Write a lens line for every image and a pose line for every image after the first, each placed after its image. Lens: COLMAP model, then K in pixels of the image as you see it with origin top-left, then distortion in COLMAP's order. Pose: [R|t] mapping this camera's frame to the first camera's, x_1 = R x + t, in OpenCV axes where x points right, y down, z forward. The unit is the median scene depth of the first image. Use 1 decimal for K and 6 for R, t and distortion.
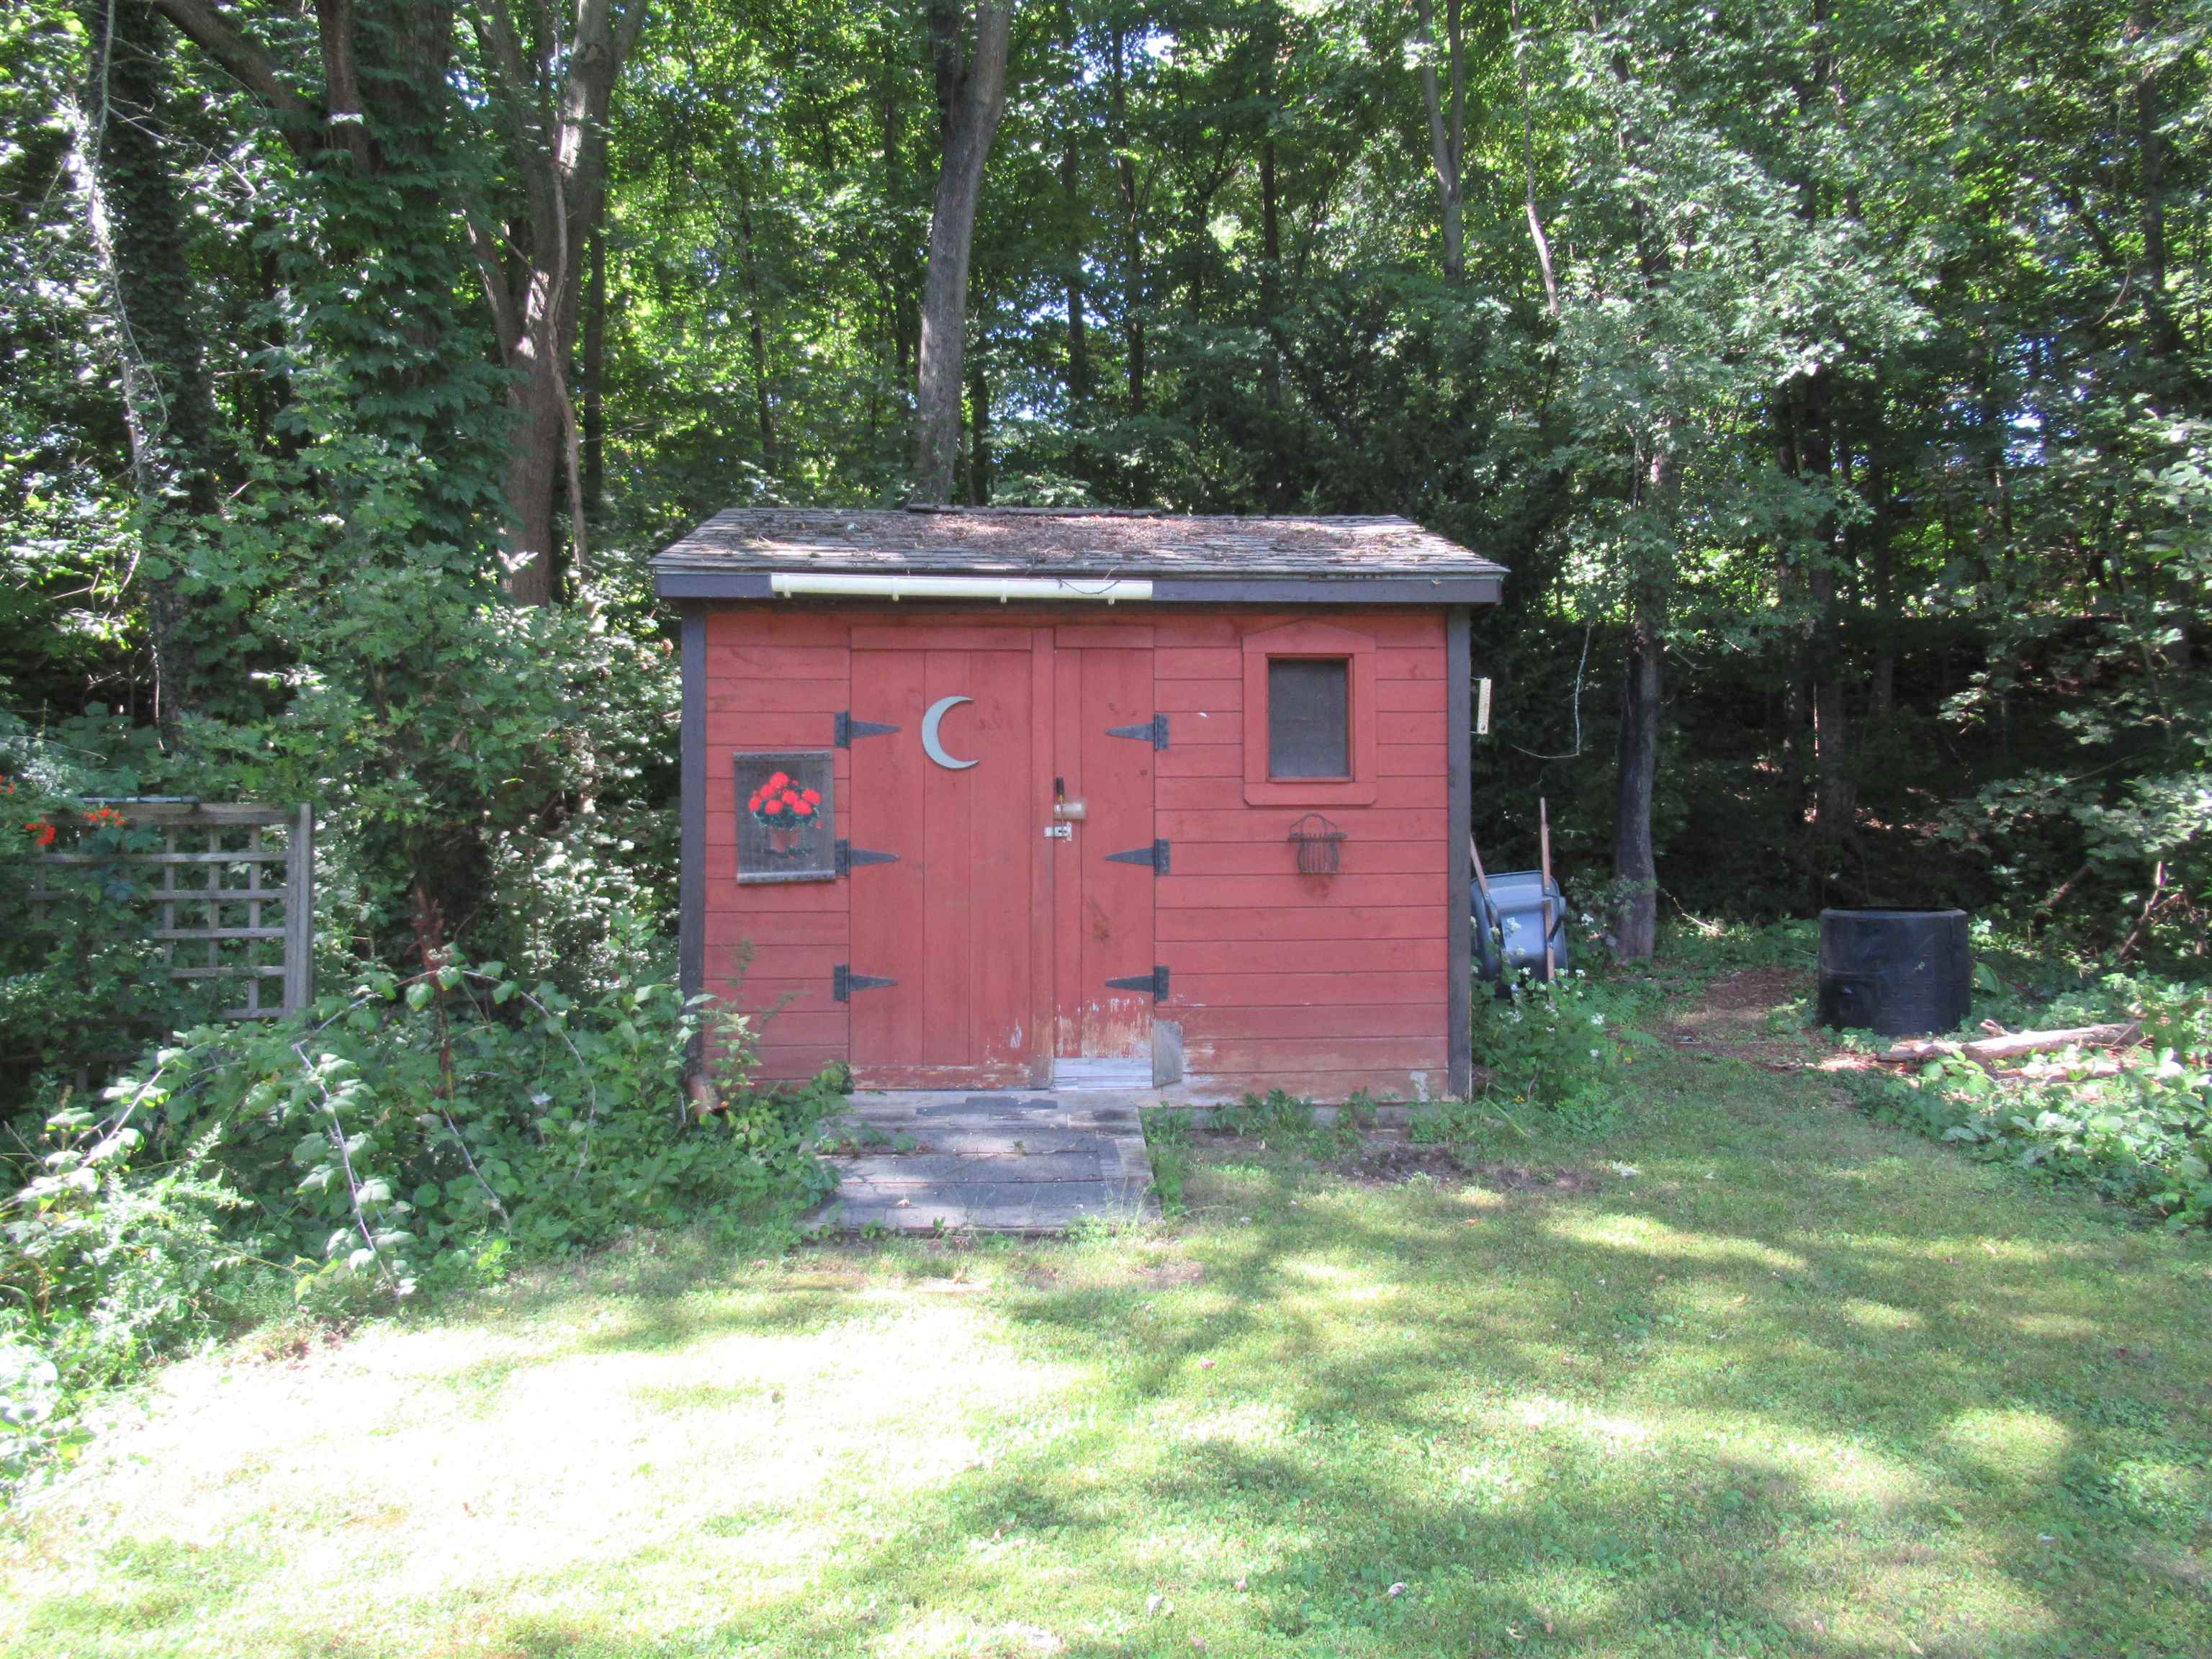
lens RADIAL K [[1712.9, 0, 1106.0], [0, 1712.9, 829.5], [0, 0, 1]] dist [0.013500, 0.000036]
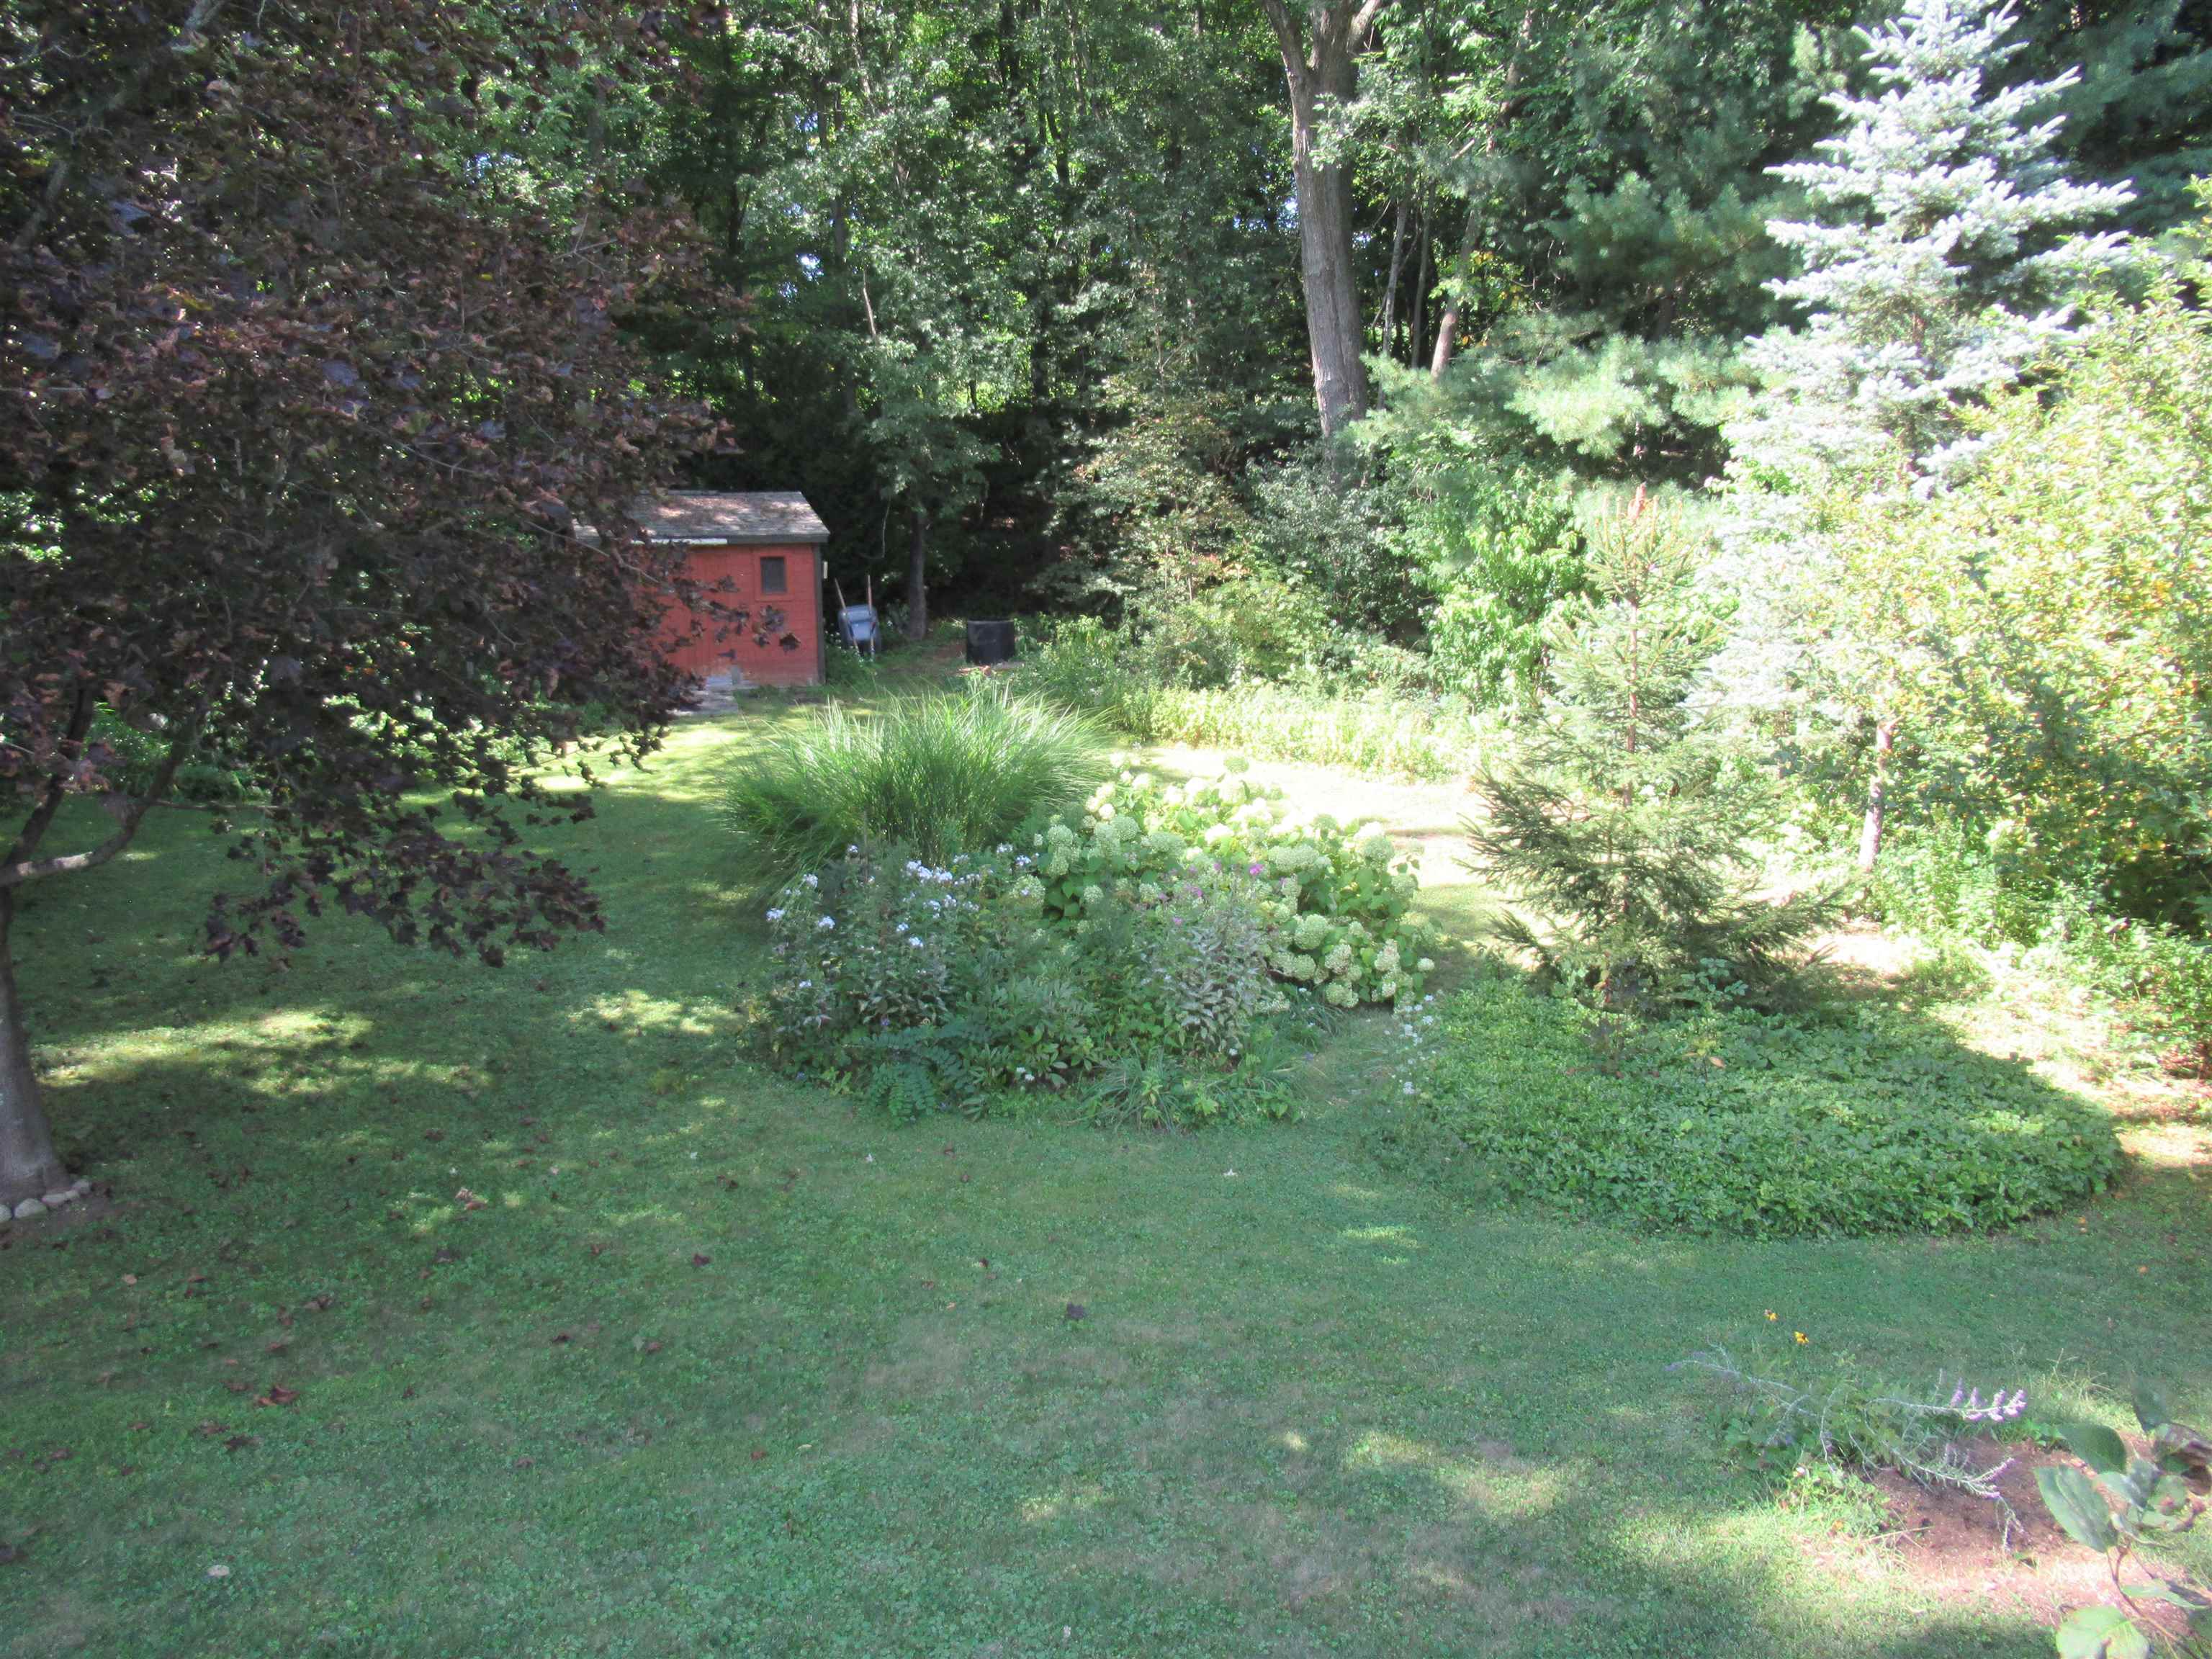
lens RADIAL K [[1712.9, 0, 1106.0], [0, 1712.9, 829.5], [0, 0, 1]] dist [0.013500, 0.000036]
pose [[0.951058, -0.050992, 0.304776, -0.220959], [-0.008928, 0.981345, 0.192048, -0.160504], [-0.308883, -0.185370, 0.932861, -1.732615]]
